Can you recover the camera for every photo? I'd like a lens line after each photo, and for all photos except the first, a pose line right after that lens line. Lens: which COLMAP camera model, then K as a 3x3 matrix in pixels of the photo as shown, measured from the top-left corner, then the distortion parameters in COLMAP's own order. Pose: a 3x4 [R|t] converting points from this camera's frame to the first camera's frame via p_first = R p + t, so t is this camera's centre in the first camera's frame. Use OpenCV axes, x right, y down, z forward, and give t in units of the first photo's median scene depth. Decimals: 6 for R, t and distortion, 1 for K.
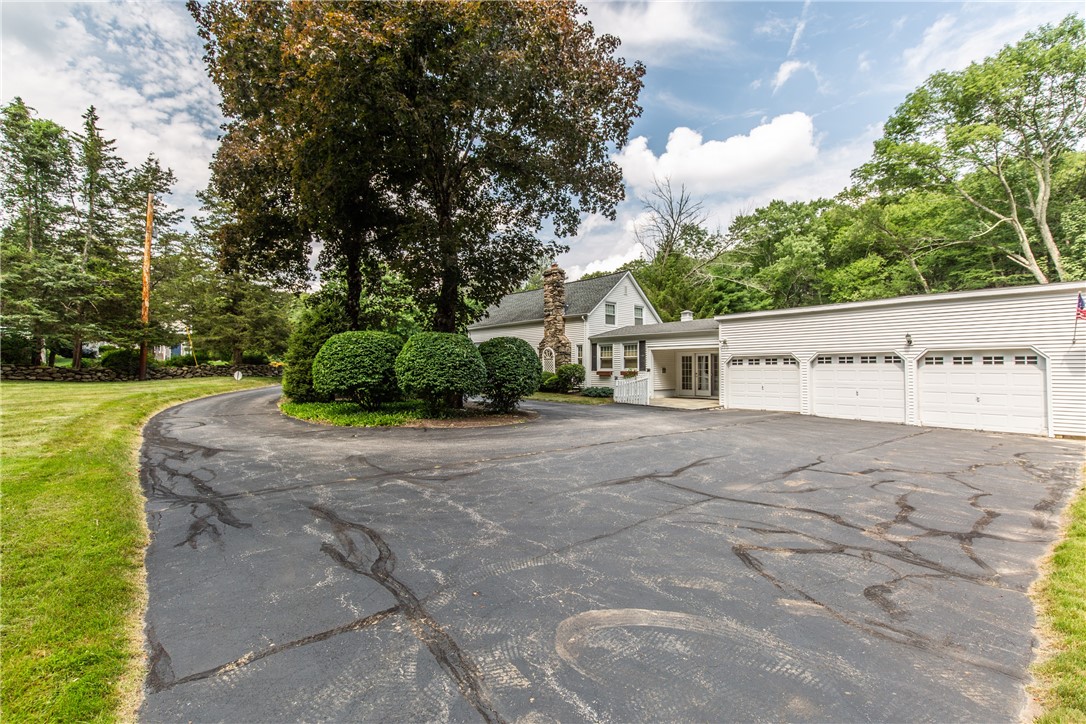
lens RADIAL K [[479.1, 0, 542.6], [0, 479.1, 357.3], [0, 0, 1]] dist [-0.003680, -0.000460]
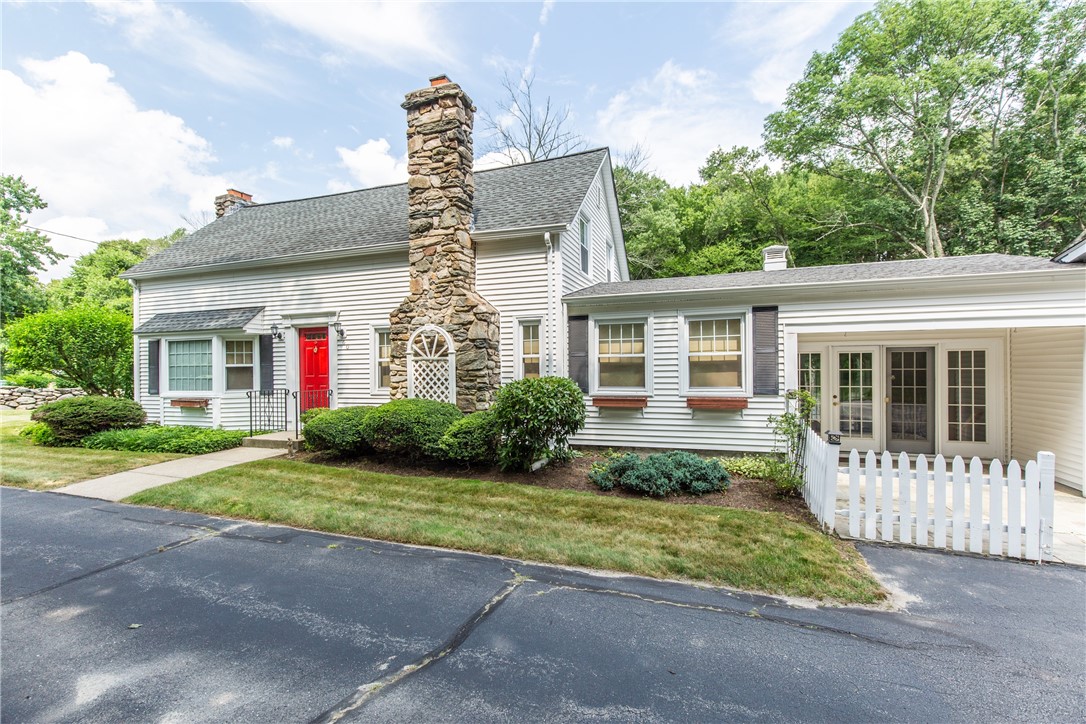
lens RADIAL K [[479.1, 0, 542.6], [0, 479.1, 357.3], [0, 0, 1]] dist [-0.003680, -0.000460]
pose [[0.859363, -0.000243, 0.511365, -0.091546], [0.001759, 0.999995, -0.002481, 0.002142], [-0.511362, 0.003032, 0.859360, 0.719088]]
